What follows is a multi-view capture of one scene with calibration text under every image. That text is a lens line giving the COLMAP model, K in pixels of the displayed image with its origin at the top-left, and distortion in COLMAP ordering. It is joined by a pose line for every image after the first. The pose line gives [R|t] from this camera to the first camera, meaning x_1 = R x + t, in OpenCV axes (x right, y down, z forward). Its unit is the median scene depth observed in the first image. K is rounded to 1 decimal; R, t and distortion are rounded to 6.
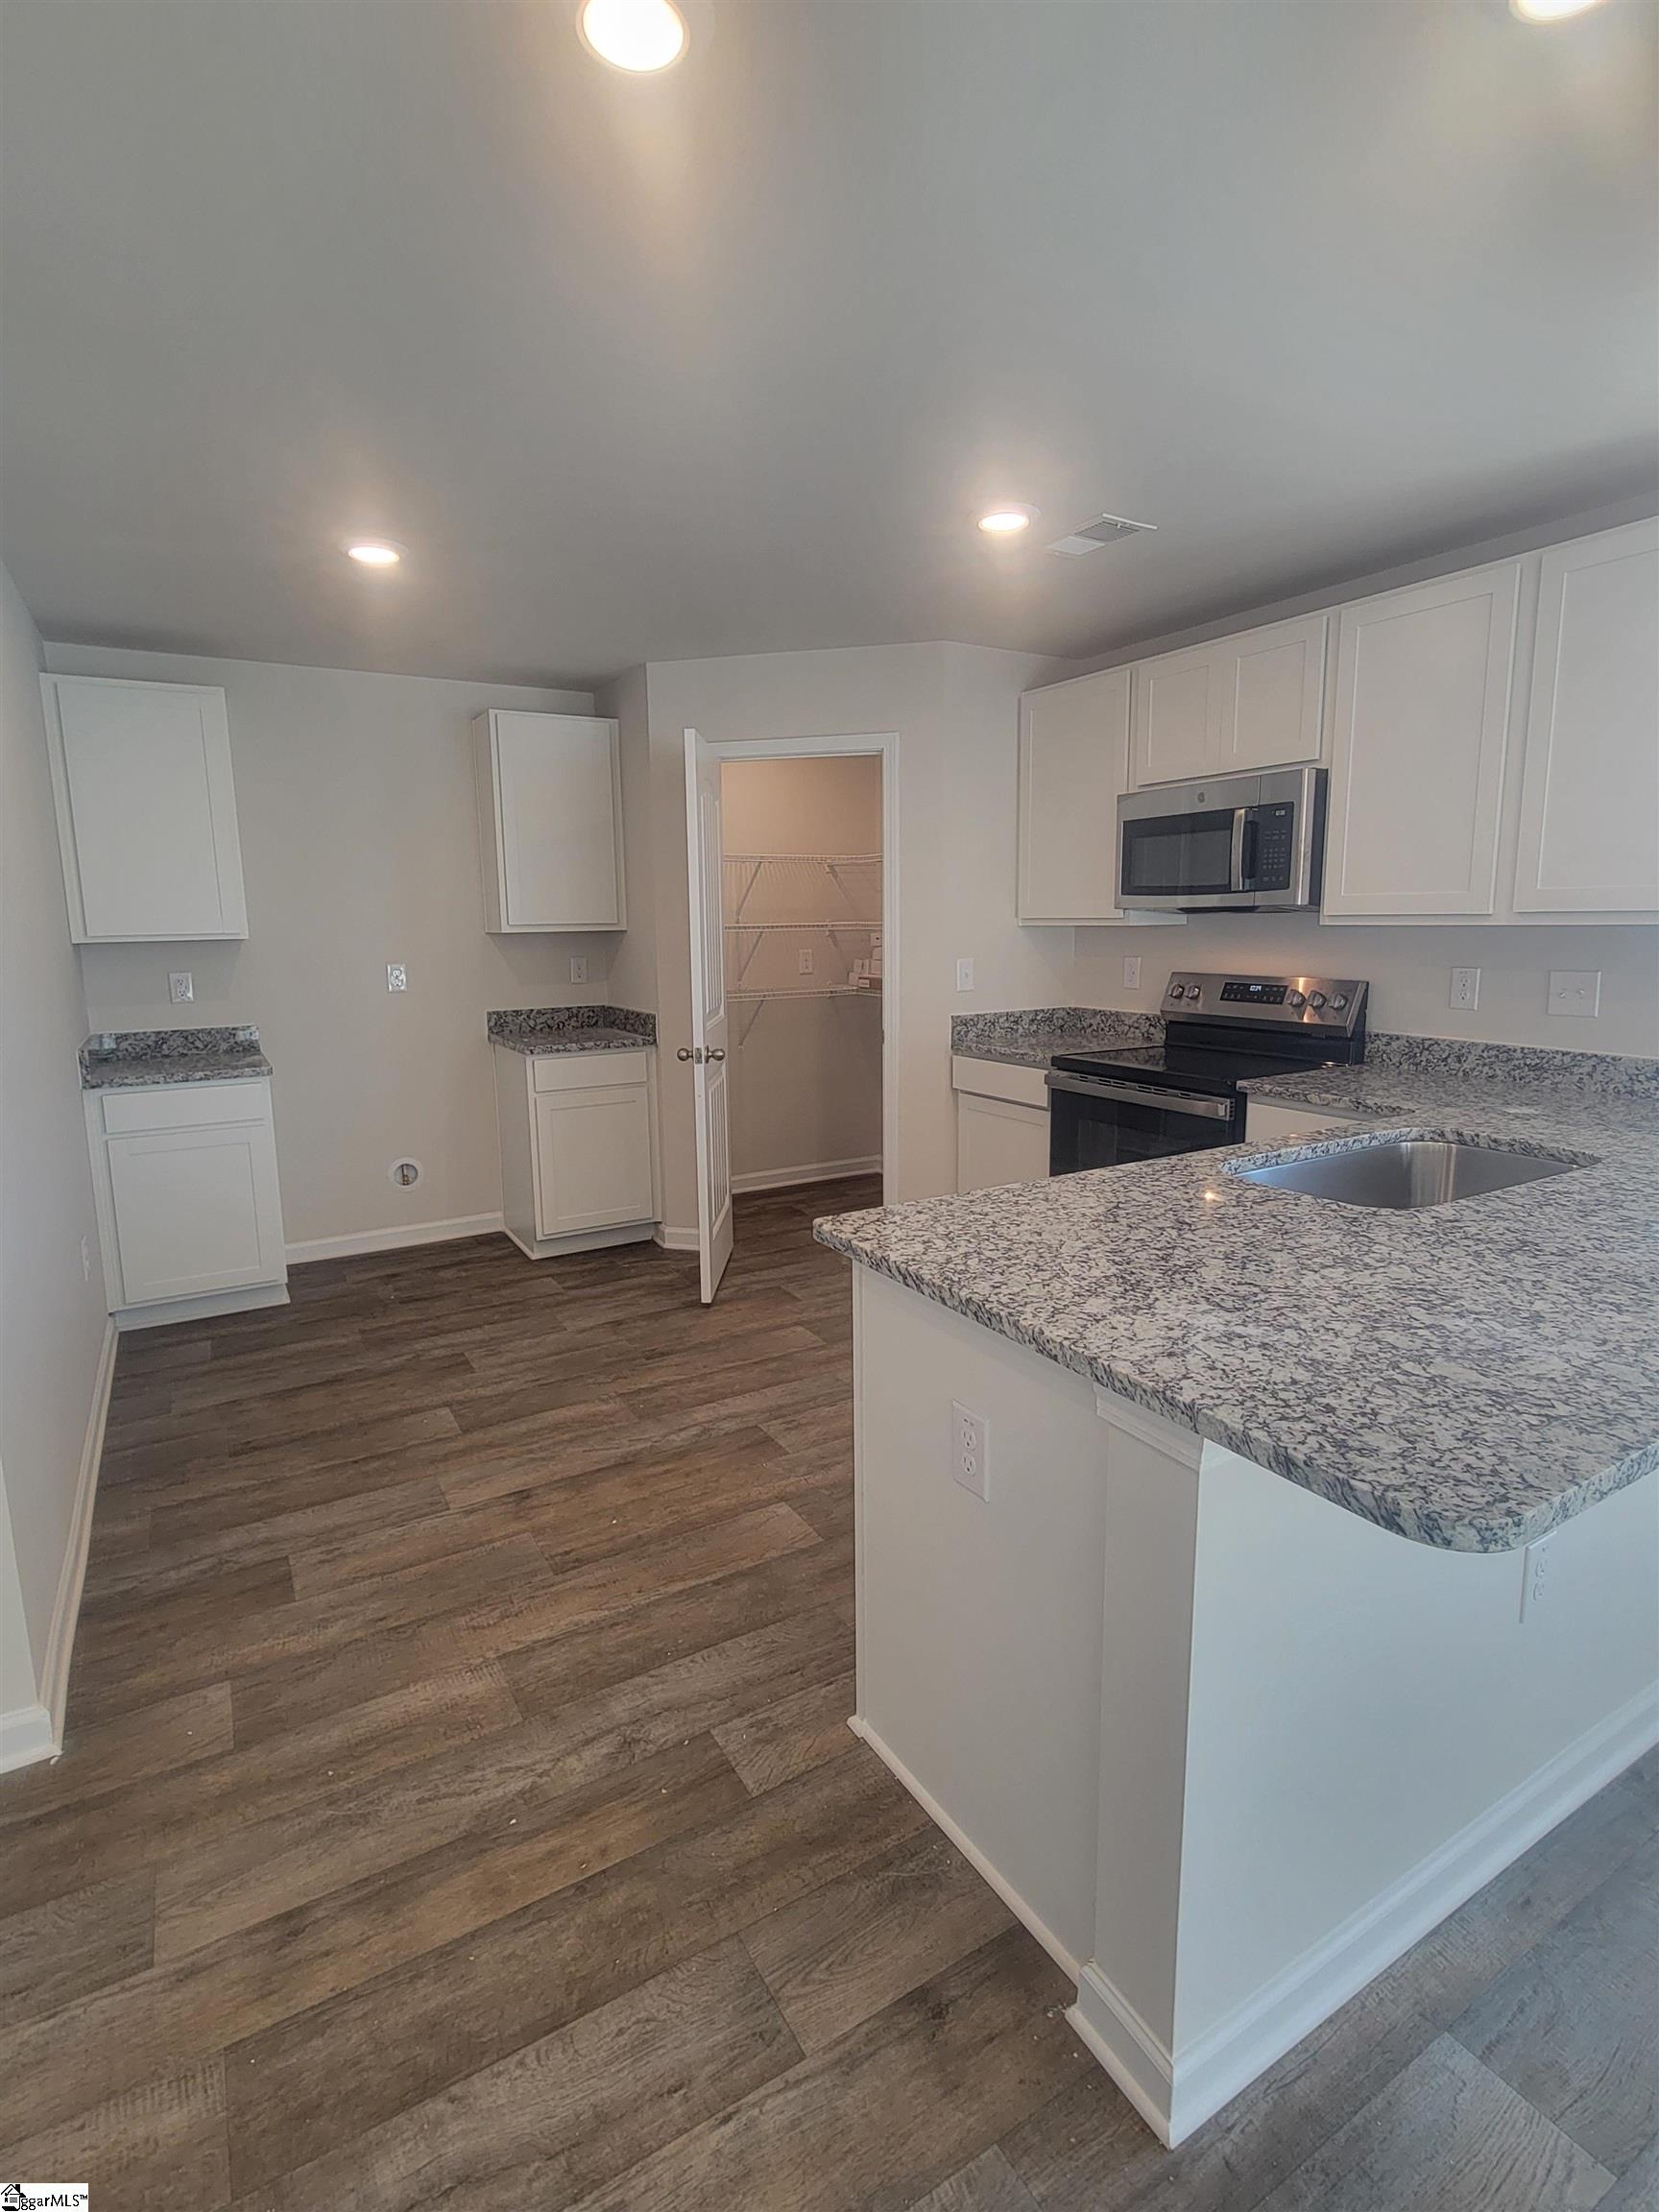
lens RADIAL K [[1077.0, 0, 836.0], [0, 1077.0, 1086.3], [0, 0, 1]] dist [-0.002224, -0.001864]
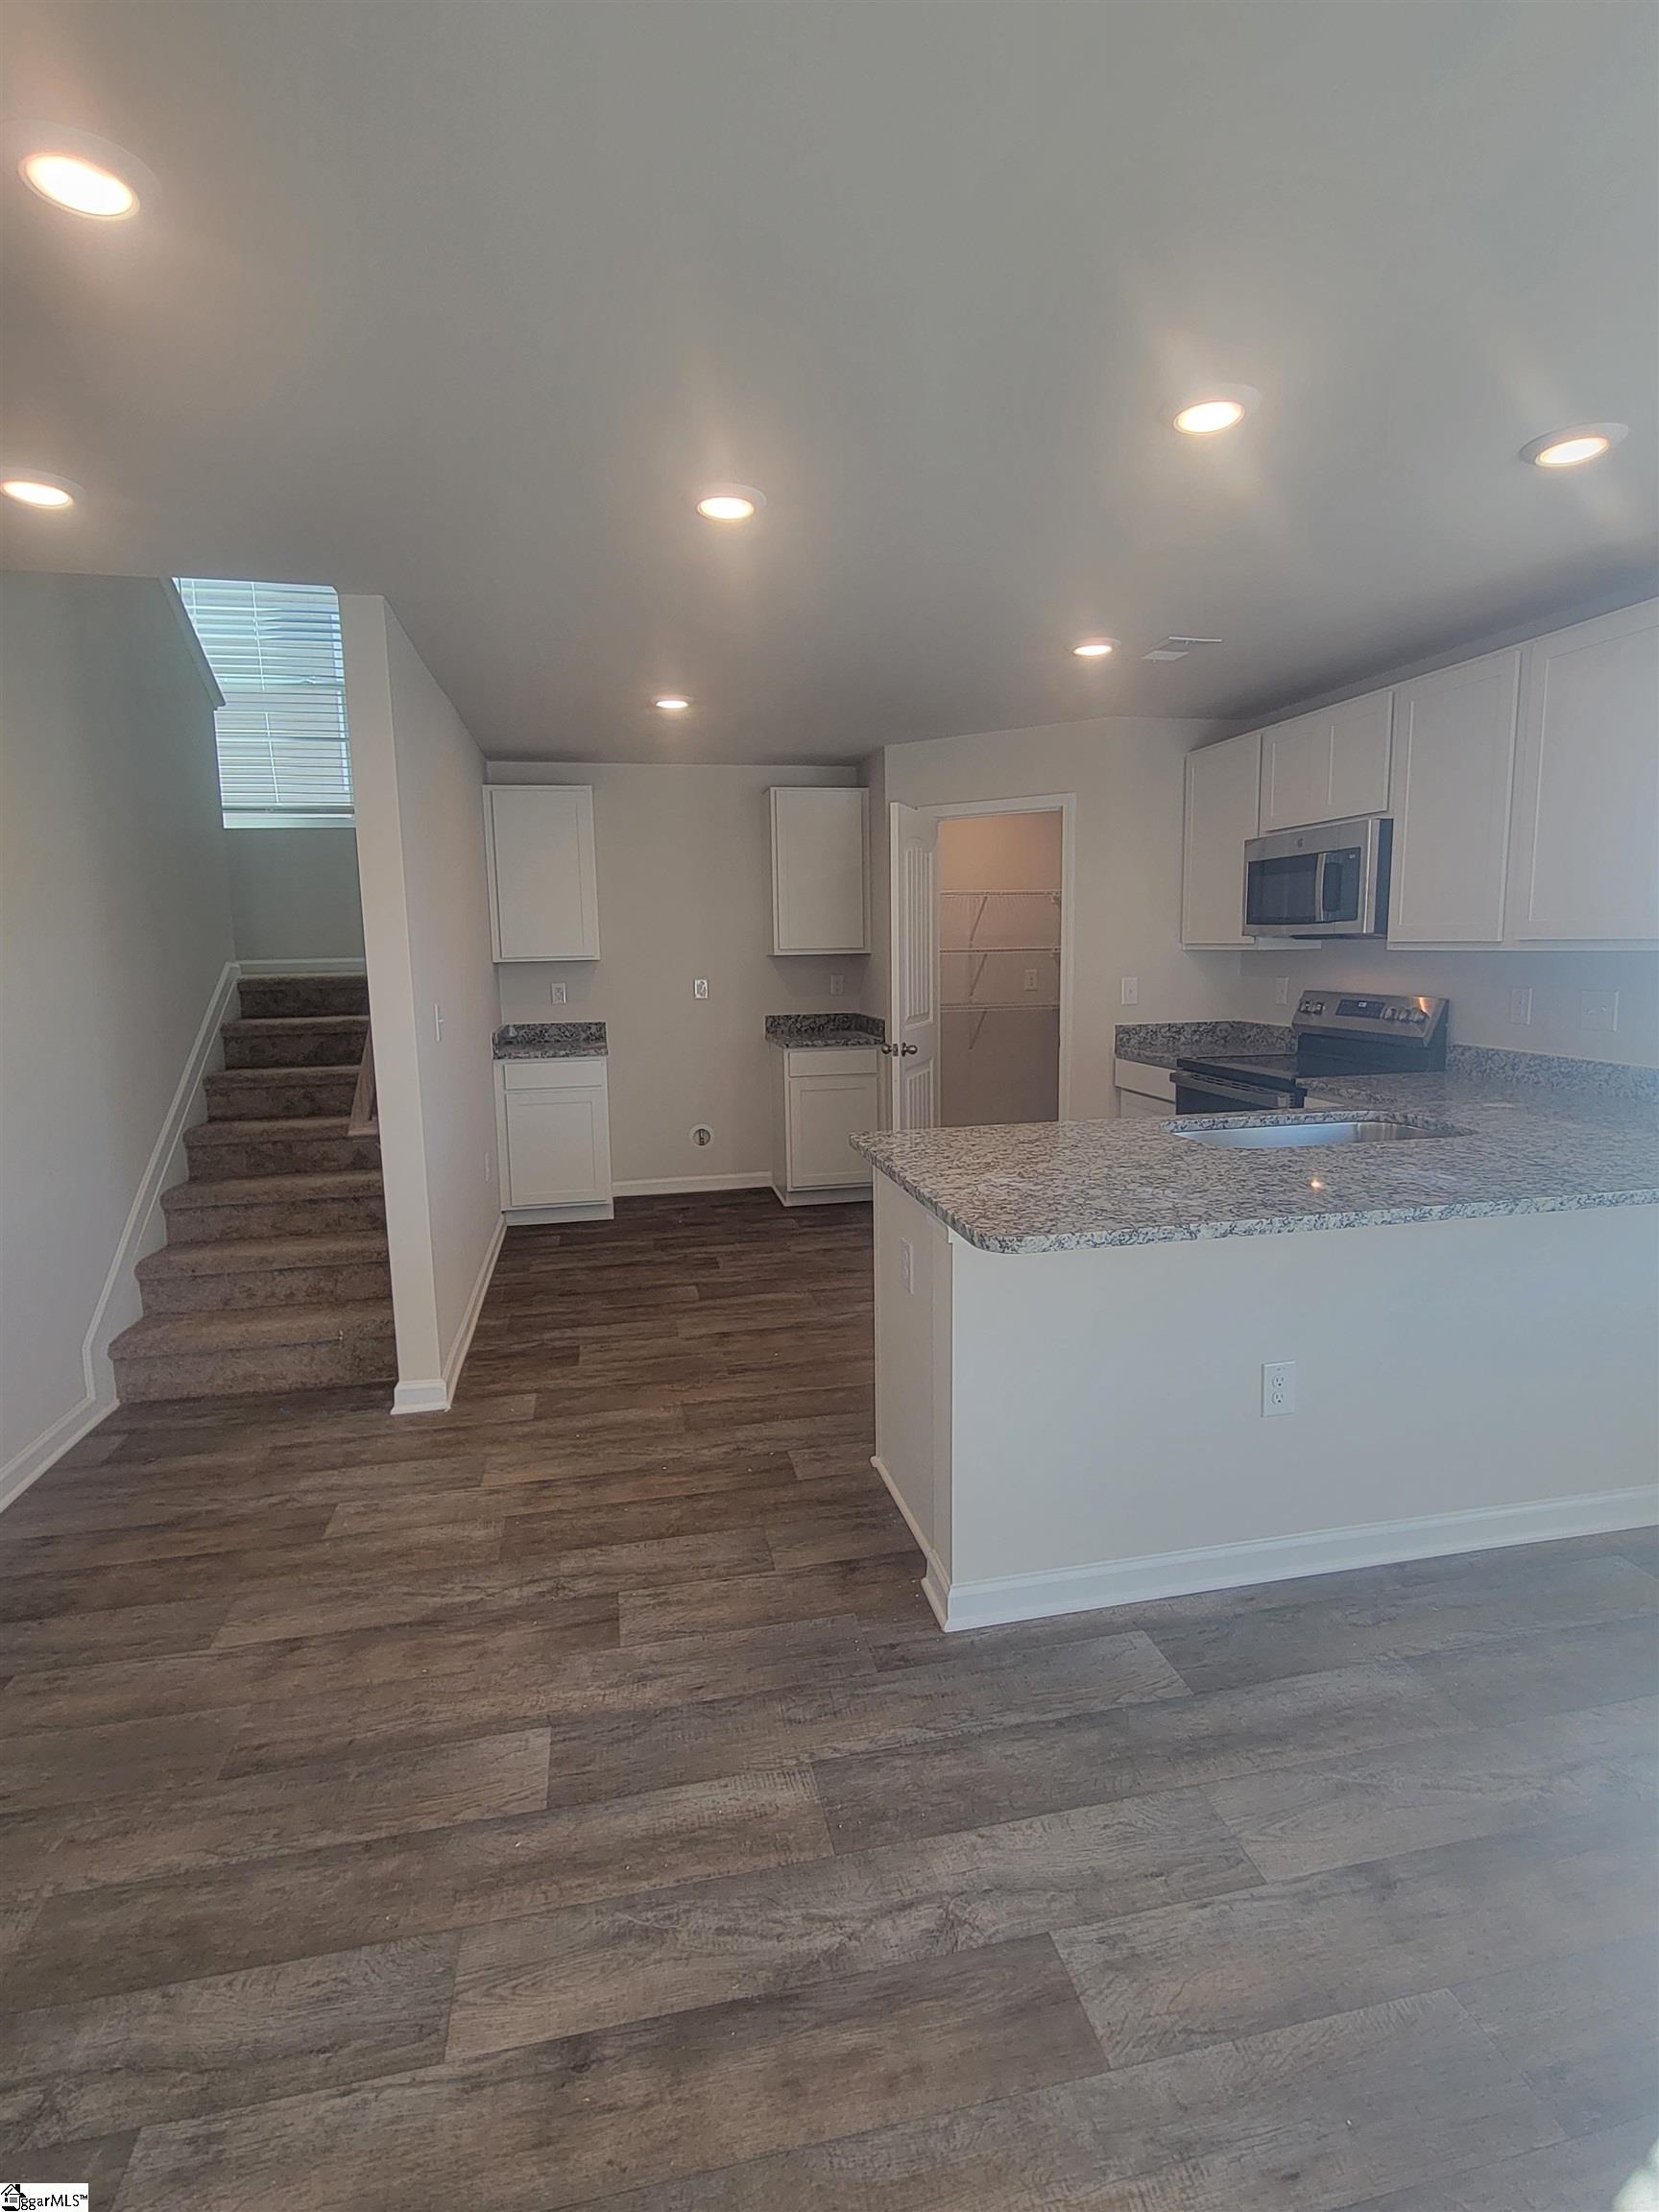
lens RADIAL K [[1077.0, 0, 836.0], [0, 1077.0, 1086.3], [0, 0, 1]] dist [-0.002224, -0.001864]
pose [[0.947166, 0.039281, -0.318330, 0.234388], [-0.045244, 0.998911, -0.011358, 0.035836], [0.317537, 0.025160, 0.947912, -0.274560]]
